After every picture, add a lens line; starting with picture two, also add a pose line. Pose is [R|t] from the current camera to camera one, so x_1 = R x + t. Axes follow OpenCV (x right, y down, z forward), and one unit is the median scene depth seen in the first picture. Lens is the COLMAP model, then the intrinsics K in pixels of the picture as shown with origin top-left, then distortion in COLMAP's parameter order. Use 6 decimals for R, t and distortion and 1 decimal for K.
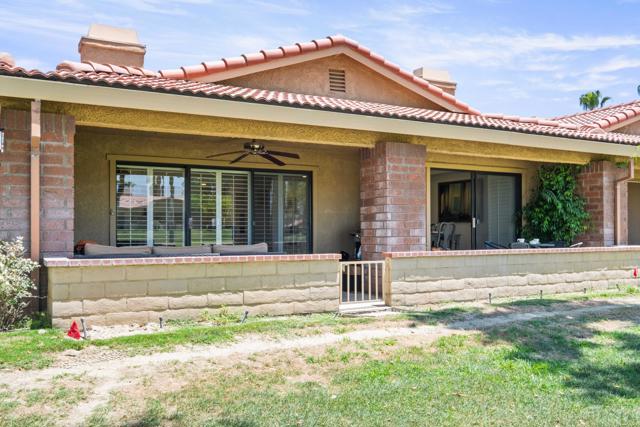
lens RADIAL K [[549.1, 0, 318.5], [0, 549.1, 217.1], [0, 0, 1]] dist [0.015838, 0.003367]
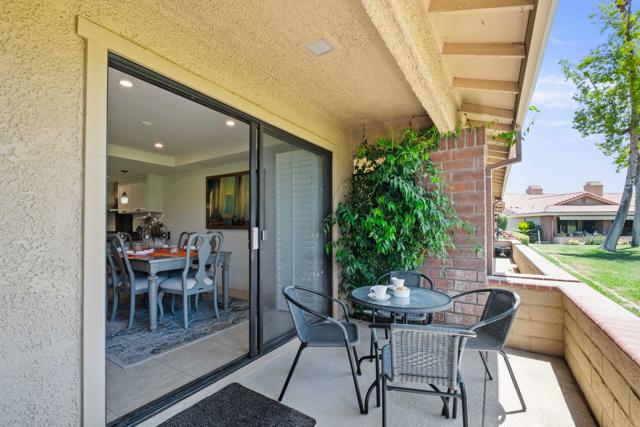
lens RADIAL K [[281.1, 0, 318.3], [0, 281.1, 218.4], [0, 0, 1]] dist [0.000469, 0.000005]
pose [[0.870135, 0.005962, 0.492778, 0.202859], [-0.005729, 0.999982, -0.001984, -0.006380], [-0.492780, -0.001097, 0.870153, 0.735831]]
